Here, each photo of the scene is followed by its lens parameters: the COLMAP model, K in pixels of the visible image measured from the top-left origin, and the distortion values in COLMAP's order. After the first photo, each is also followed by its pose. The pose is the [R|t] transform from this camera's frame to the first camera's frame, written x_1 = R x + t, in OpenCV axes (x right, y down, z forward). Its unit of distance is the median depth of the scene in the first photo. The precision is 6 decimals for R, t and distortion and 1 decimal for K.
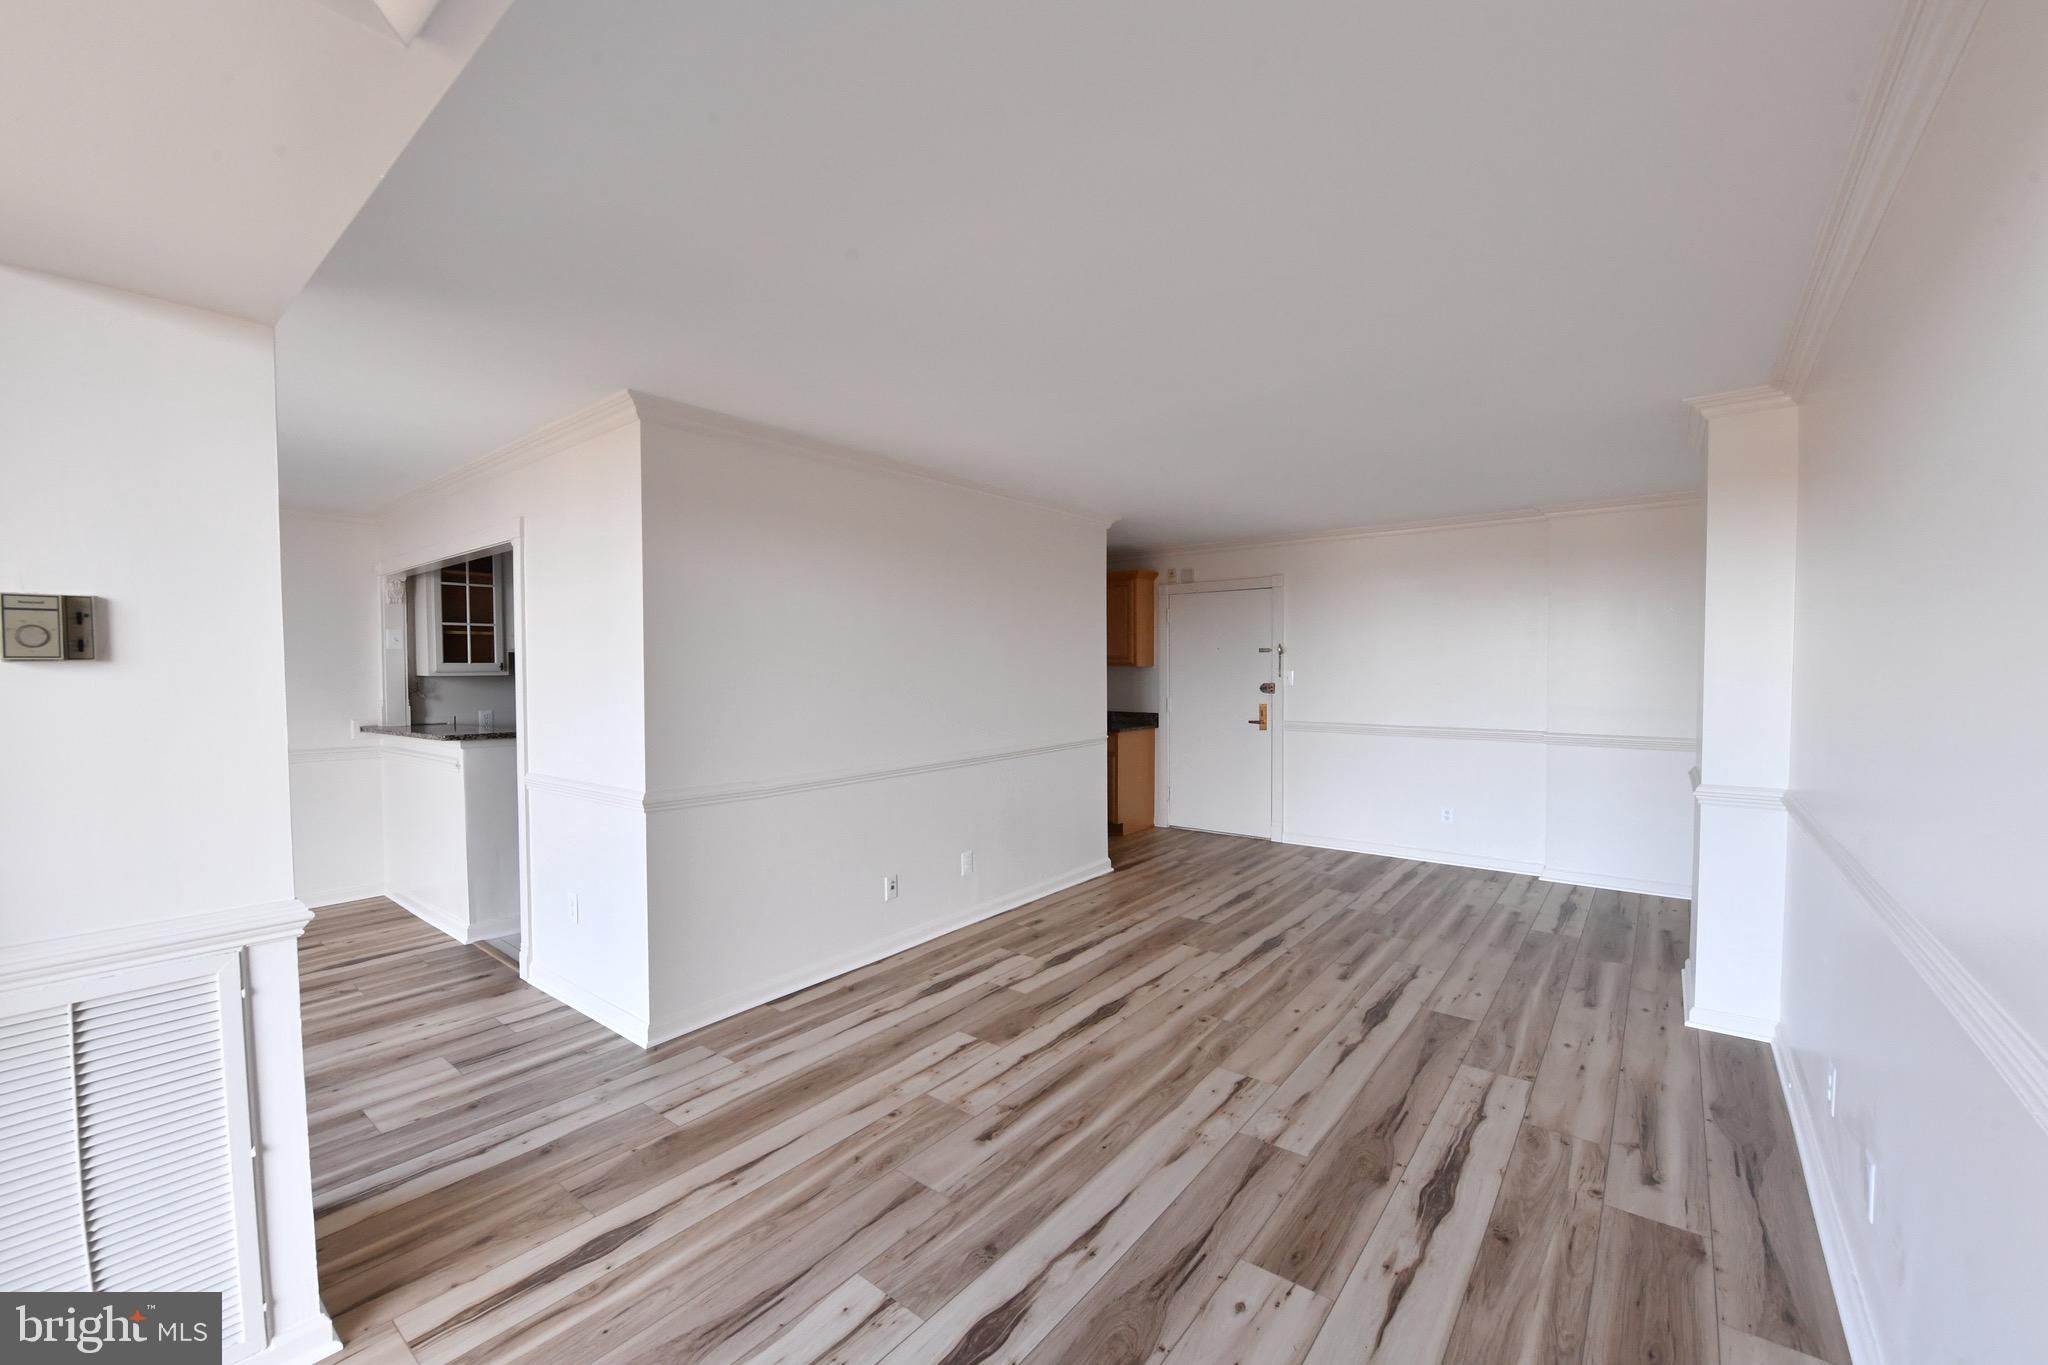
lens RADIAL K [[820.1, 0, 1018.9], [0, 820.1, 690.9], [0, 0, 1]] dist [-0.014627, -0.002805]
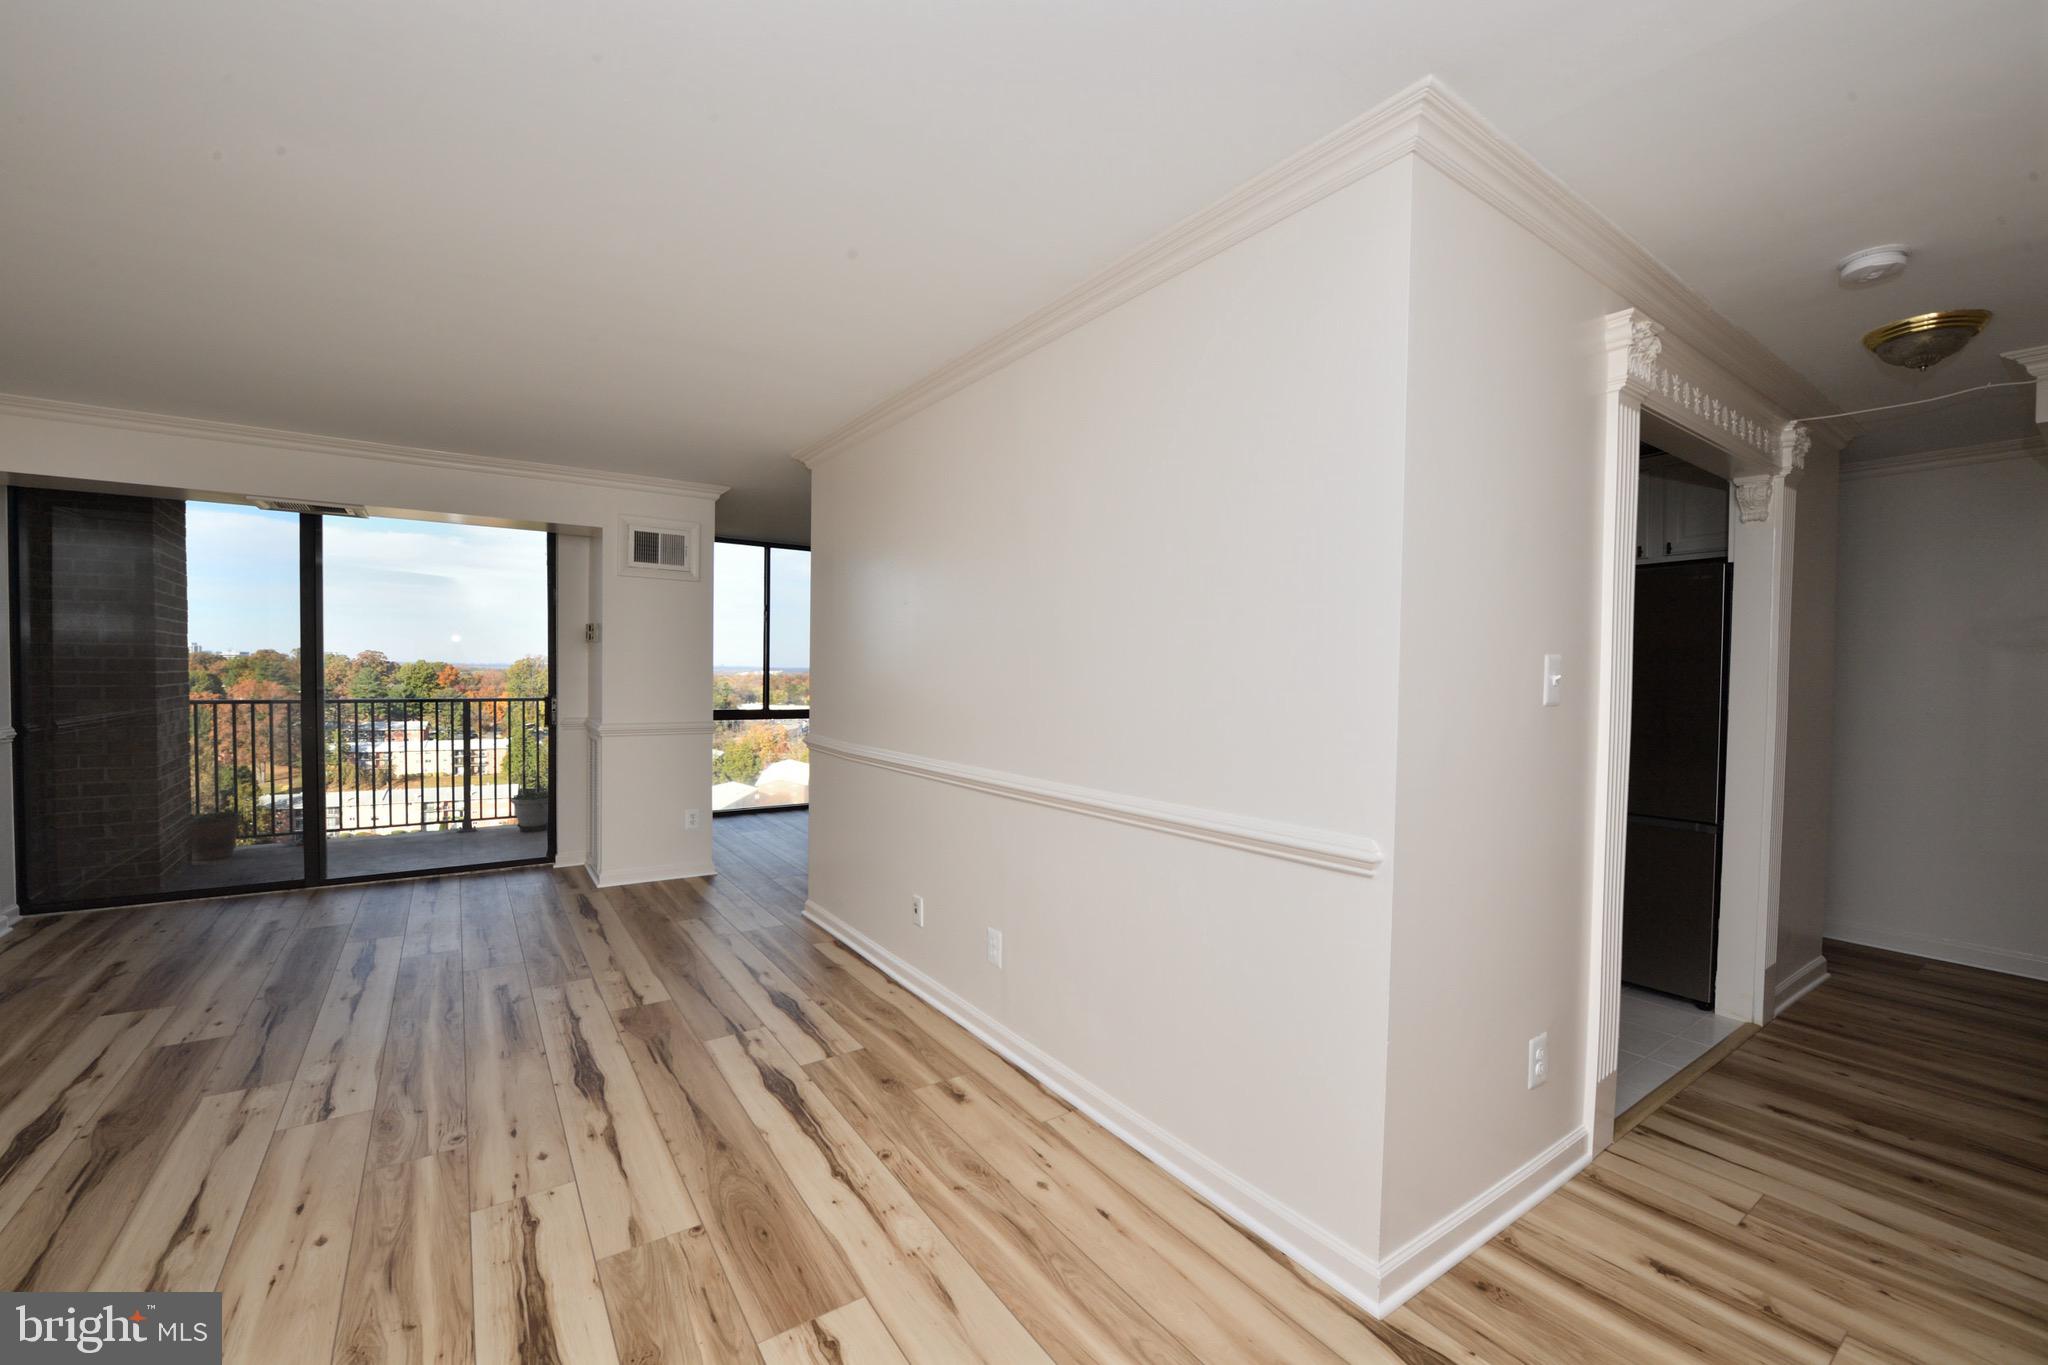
lens RADIAL K [[820.1, 0, 1018.9], [0, 820.1, 690.9], [0, 0, 1]] dist [-0.014627, -0.002805]
pose [[-0.290760, 0.028012, -0.956386, 0.740506], [-0.042230, 0.998222, 0.042076, -0.022915], [0.955864, 0.052622, -0.289060, 1.653420]]
